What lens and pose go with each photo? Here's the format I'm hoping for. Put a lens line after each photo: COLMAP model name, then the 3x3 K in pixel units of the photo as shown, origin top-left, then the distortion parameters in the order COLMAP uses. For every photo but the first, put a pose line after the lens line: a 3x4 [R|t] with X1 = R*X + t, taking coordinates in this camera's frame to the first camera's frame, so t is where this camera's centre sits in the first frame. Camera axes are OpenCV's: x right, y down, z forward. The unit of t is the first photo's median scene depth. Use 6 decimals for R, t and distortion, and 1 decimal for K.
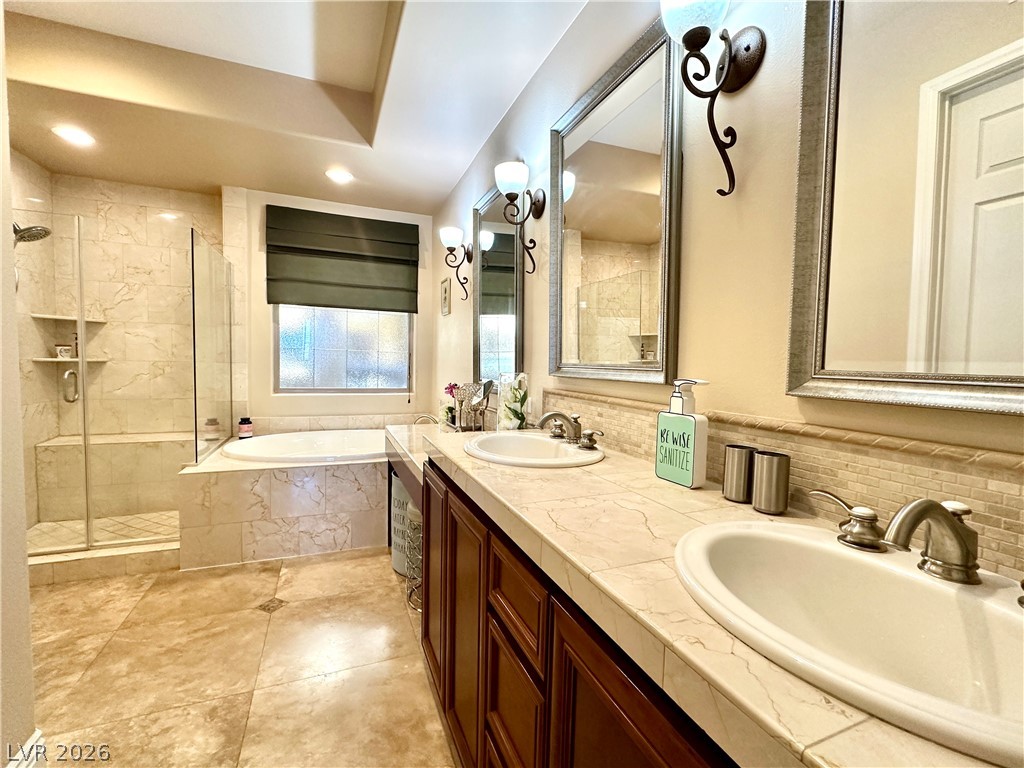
lens RADIAL K [[446.7, 0, 511.2], [0, 446.7, 385.8], [0, 0, 1]] dist [-0.001290, -0.000206]
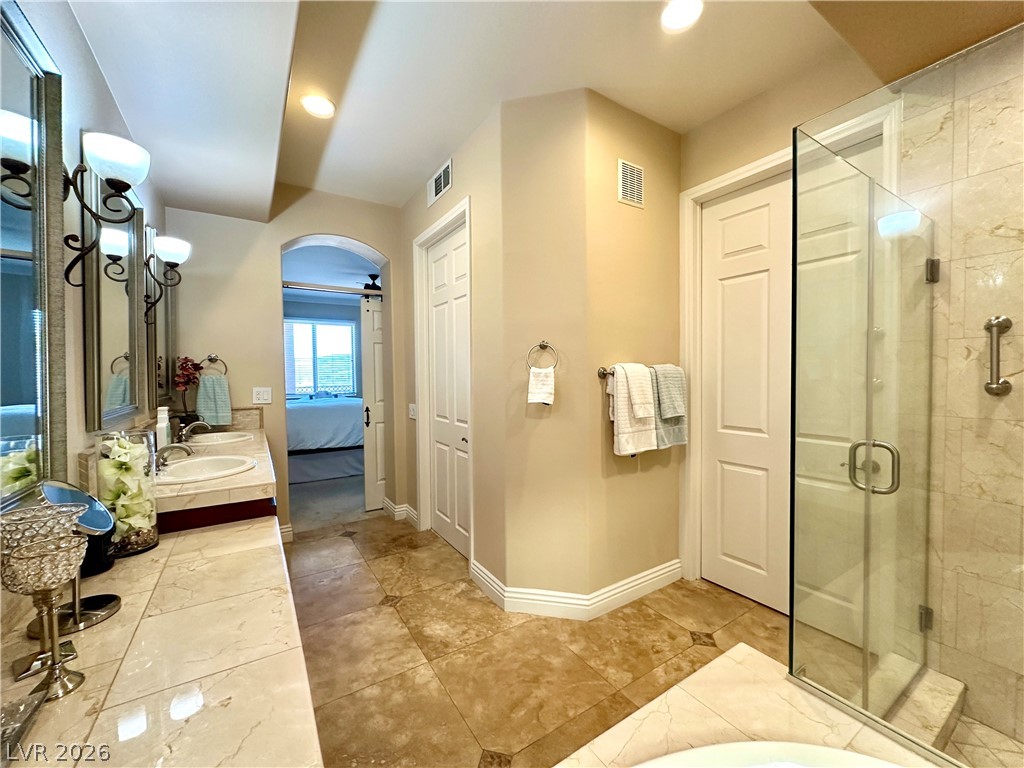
lens RADIAL K [[407.8, 0, 512.0], [0, 407.8, 384.0], [0, 0, 1]] dist [-0.001152, 0.000183]
pose [[-0.983627, -0.007430, -0.180066, -0.293295], [-0.022150, 0.996559, 0.079877, -0.104212], [0.178852, 0.082557, -0.980406, 1.045907]]
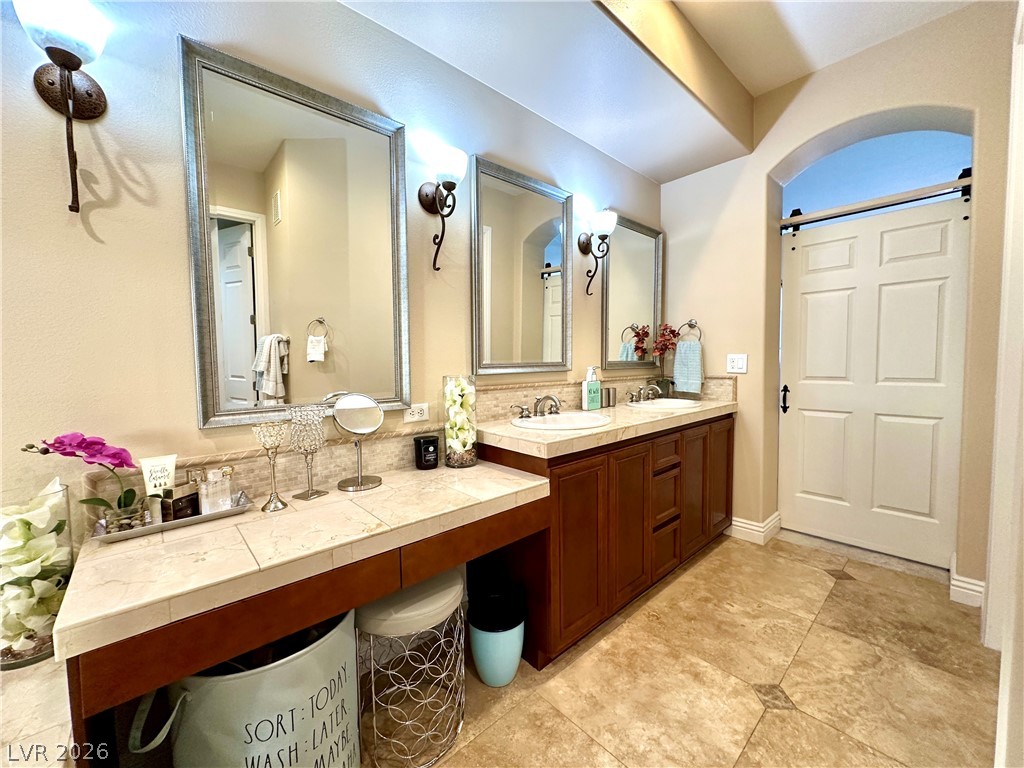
lens RADIAL K [[407.8, 0, 512.0], [0, 407.8, 384.0], [0, 0, 1]] dist [-0.001152, 0.000183]
pose [[-0.339035, -0.068531, 0.938274, -0.511507], [0.061398, 0.993605, 0.094758, -0.052292], [-0.938768, 0.089734, -0.332659, 0.707289]]
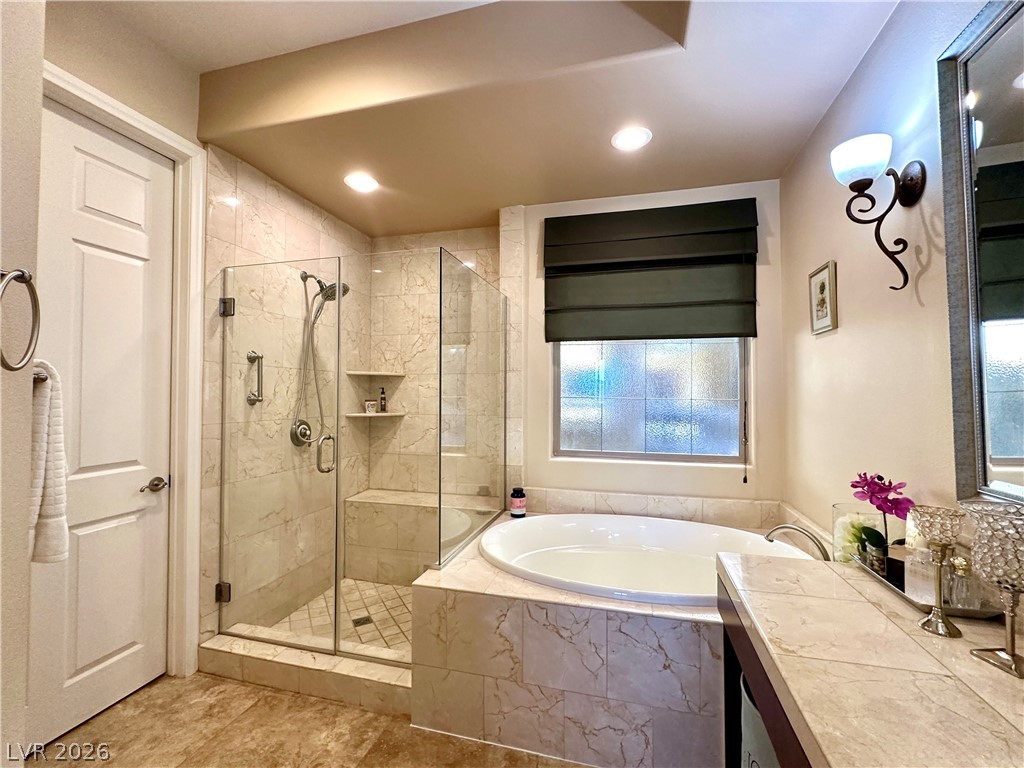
lens RADIAL K [[446.7, 0, 511.2], [0, 446.7, 385.8], [0, 0, 1]] dist [-0.001290, -0.000206]
pose [[0.794944, -0.032860, -0.605792, -0.132395], [-0.018321, 0.996776, -0.078109, -0.048953], [0.606406, 0.073191, 0.791780, 0.379221]]
